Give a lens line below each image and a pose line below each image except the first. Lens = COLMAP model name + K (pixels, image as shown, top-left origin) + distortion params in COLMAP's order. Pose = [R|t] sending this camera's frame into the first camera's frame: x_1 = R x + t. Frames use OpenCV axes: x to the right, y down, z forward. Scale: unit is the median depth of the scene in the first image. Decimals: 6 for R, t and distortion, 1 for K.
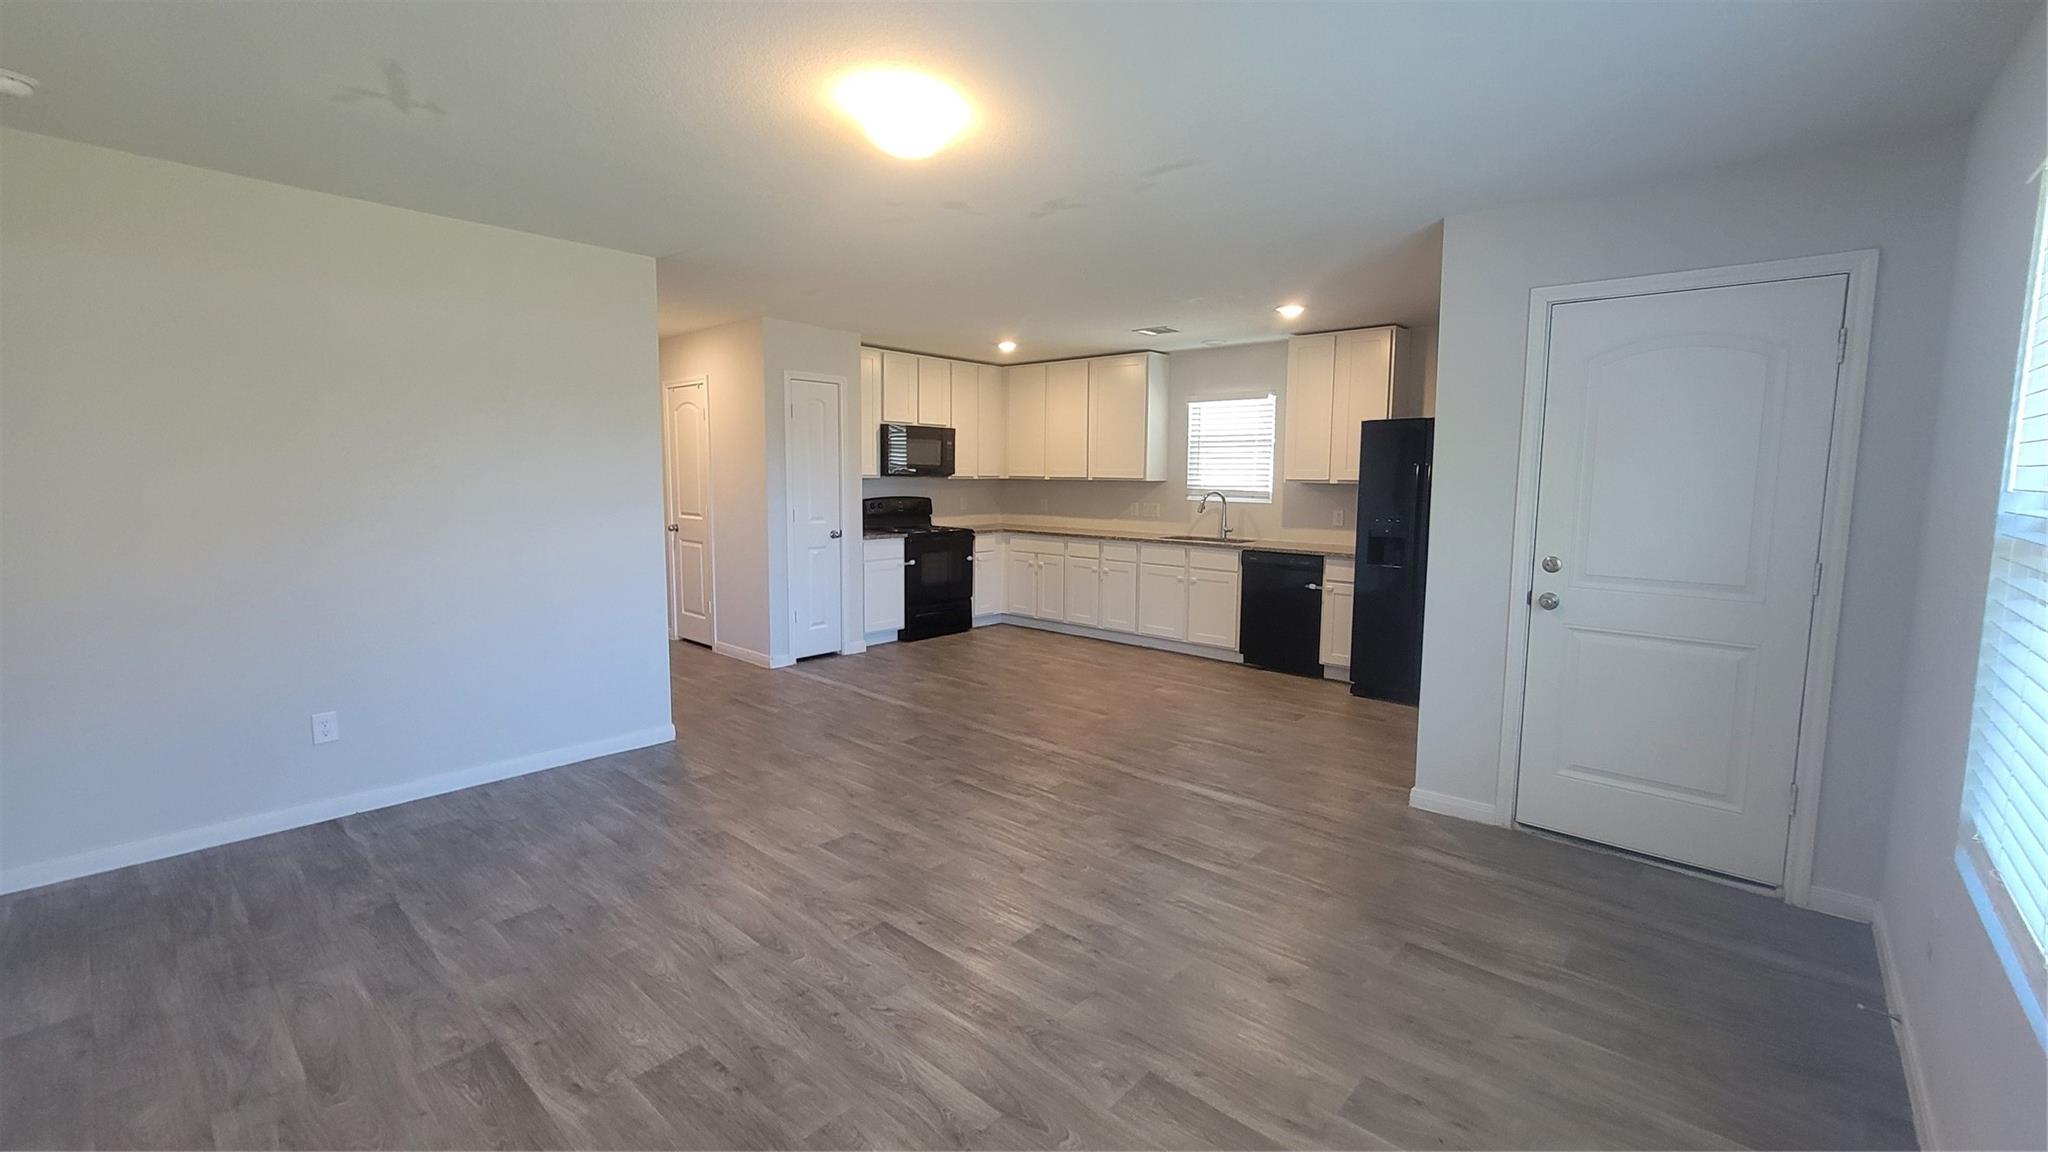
lens RADIAL K [[832.4, 0, 1036.0], [0, 832.4, 559.3], [0, 0, 1]] dist [-0.001470, 0.000277]
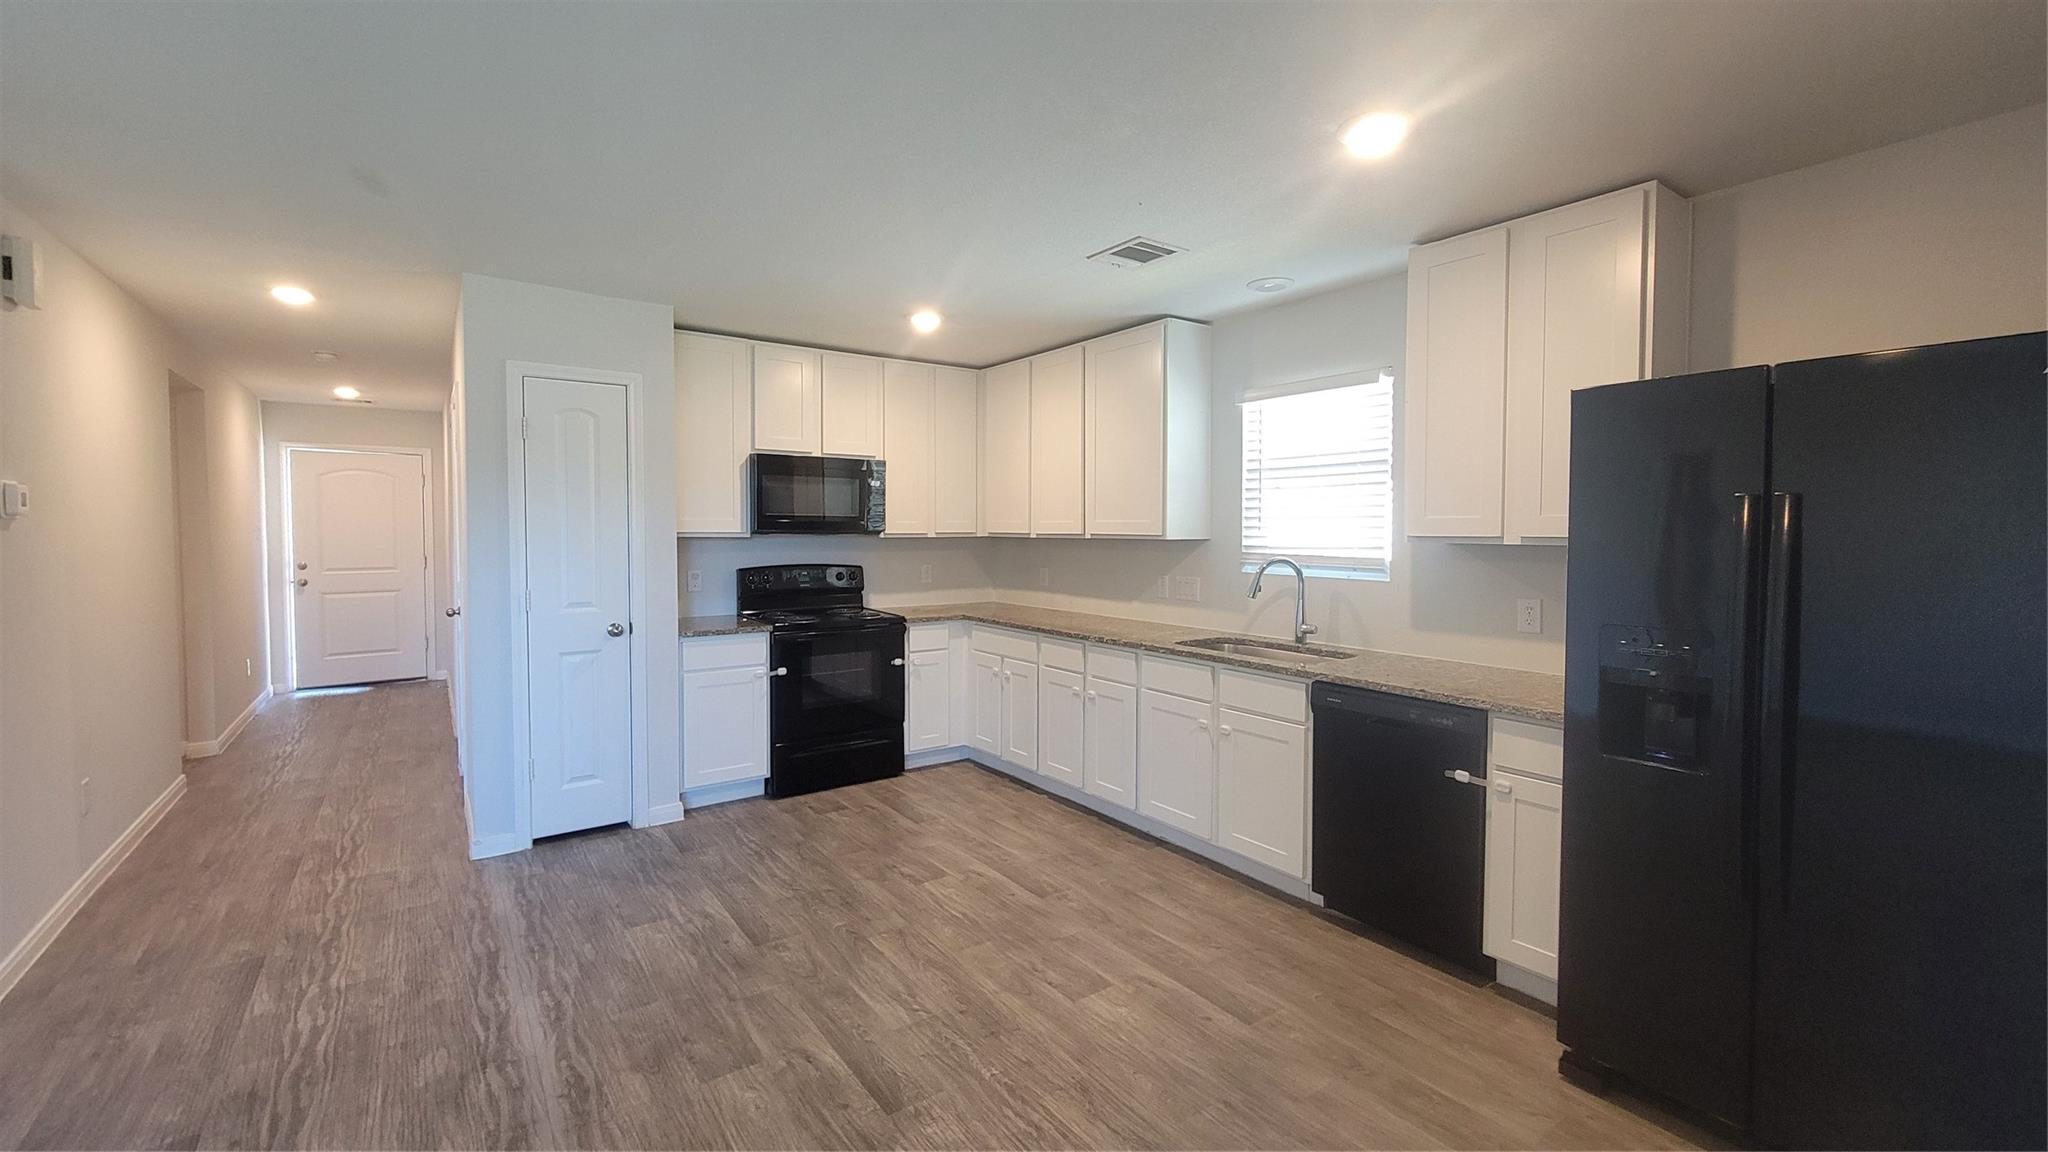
lens RADIAL K [[832.4, 0, 1036.0], [0, 832.4, 559.3], [0, 0, 1]] dist [-0.001470, 0.000277]
pose [[0.976654, -0.000293, -0.214818, 0.172954], [-0.014144, 0.997741, -0.065668, -0.042365], [0.214352, 0.067173, 0.974444, 0.430588]]
